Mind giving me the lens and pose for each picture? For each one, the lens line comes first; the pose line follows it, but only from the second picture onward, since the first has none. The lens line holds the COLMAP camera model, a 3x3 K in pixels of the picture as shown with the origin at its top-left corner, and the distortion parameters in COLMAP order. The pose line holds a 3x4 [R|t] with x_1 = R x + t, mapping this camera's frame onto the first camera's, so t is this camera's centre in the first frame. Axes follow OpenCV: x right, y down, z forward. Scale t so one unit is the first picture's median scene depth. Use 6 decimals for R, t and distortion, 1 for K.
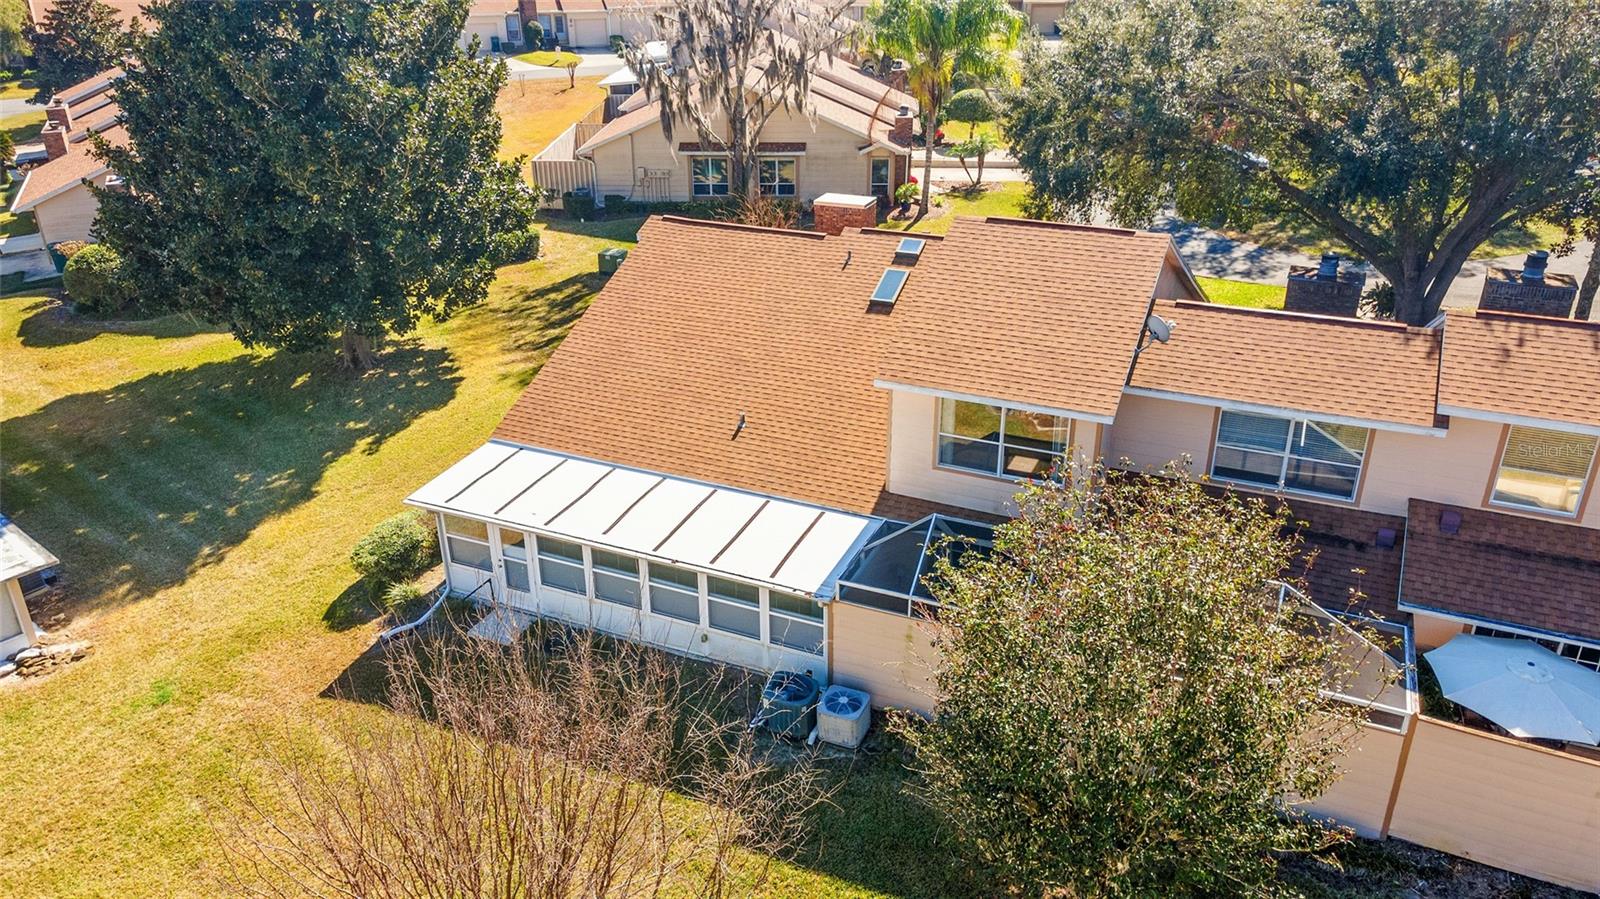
lens RADIAL K [[1152.1, 0, 800.0], [0, 1152.1, 449.5], [0, 0, 1]] dist [0.030971, 0.000258]
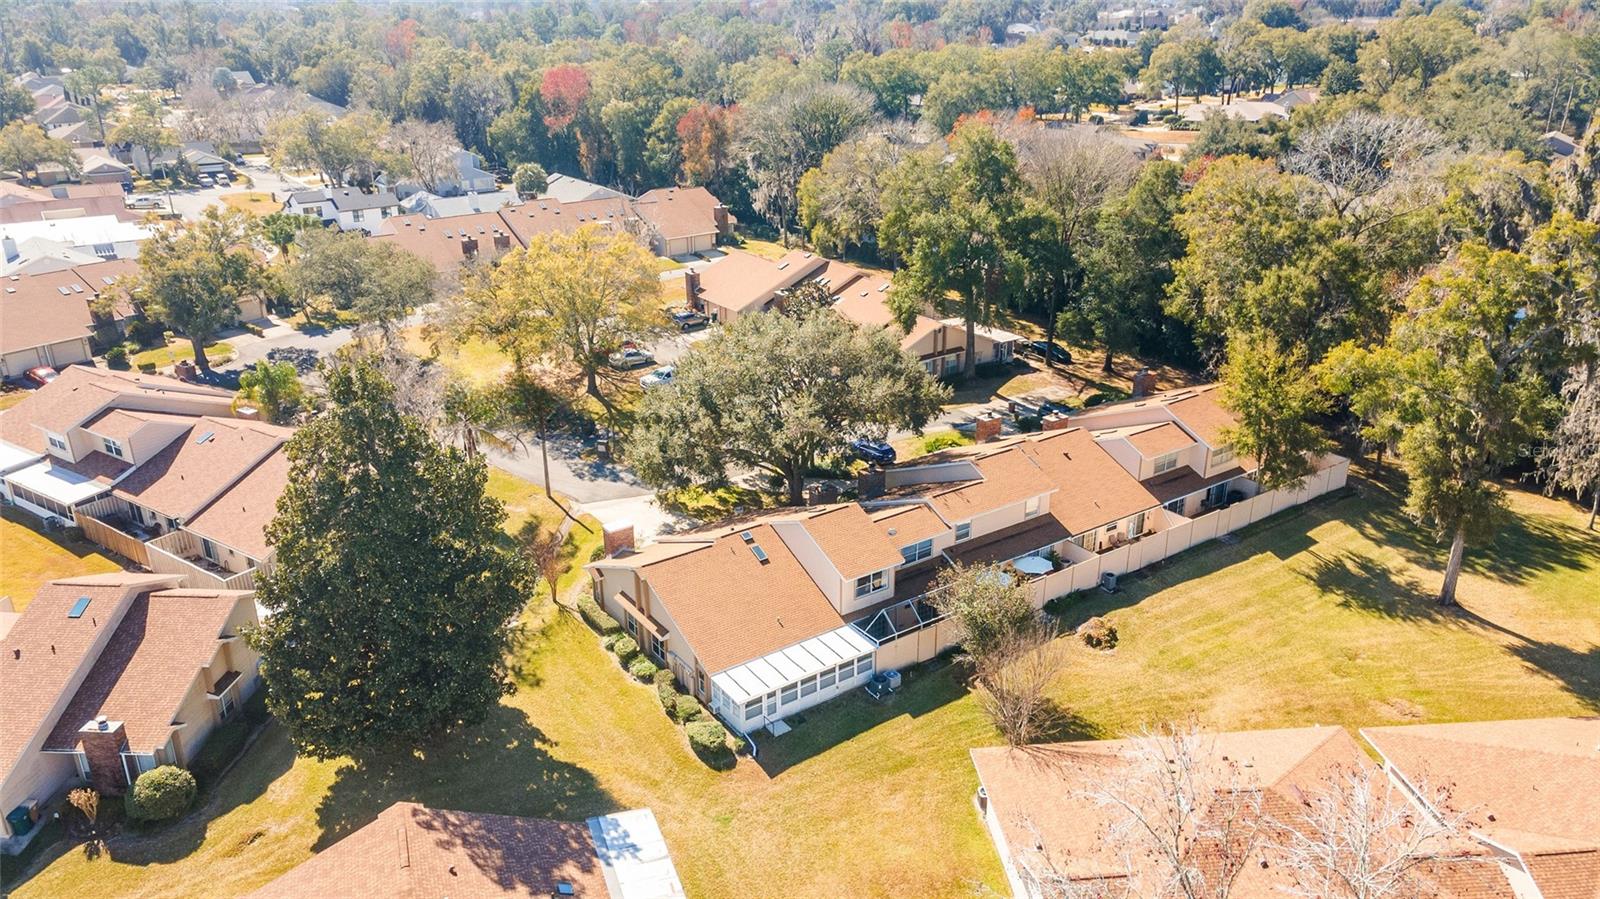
lens RADIAL K [[1152.1, 0, 800.0], [0, 1152.1, 449.5], [0, 0, 1]] dist [0.030971, 0.000258]
pose [[0.509543, -0.320894, 0.798369, -1.988497], [0.368819, 0.919749, 0.134290, -0.711595], [-0.777392, 0.226027, 0.587004, -0.657270]]
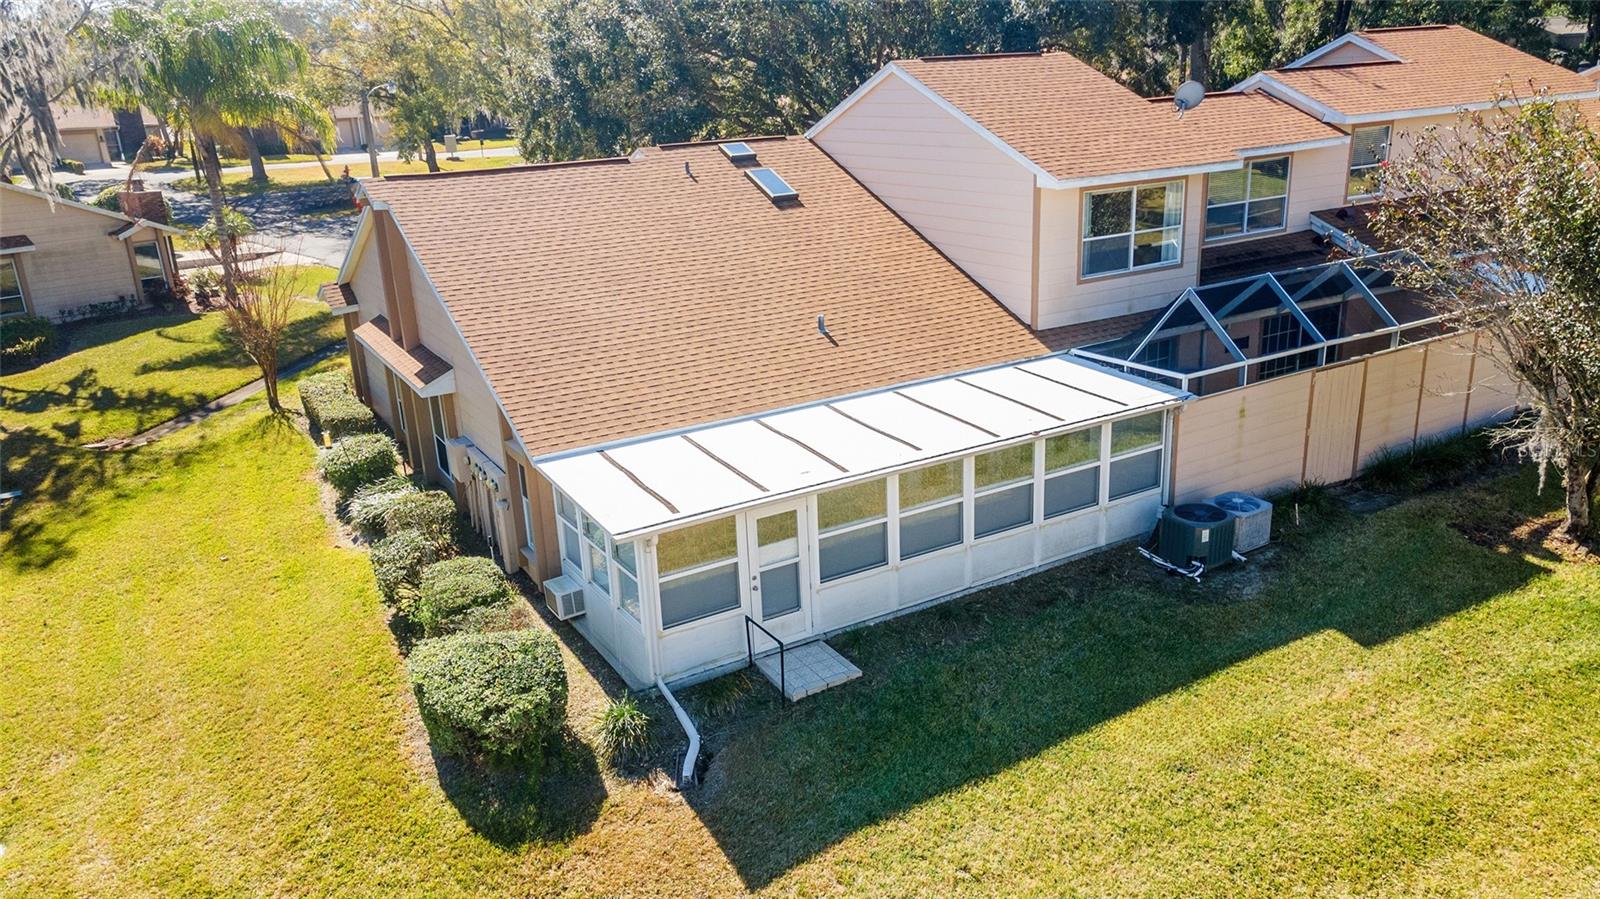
lens RADIAL K [[1152.1, 0, 800.0], [0, 1152.1, 449.5], [0, 0, 1]] dist [0.030971, 0.000258]
pose [[0.576761, -0.263628, 0.773205, -0.669457], [0.381270, 0.923956, 0.030624, 0.022787], [-0.722481, 0.277138, 0.633416, 0.552552]]
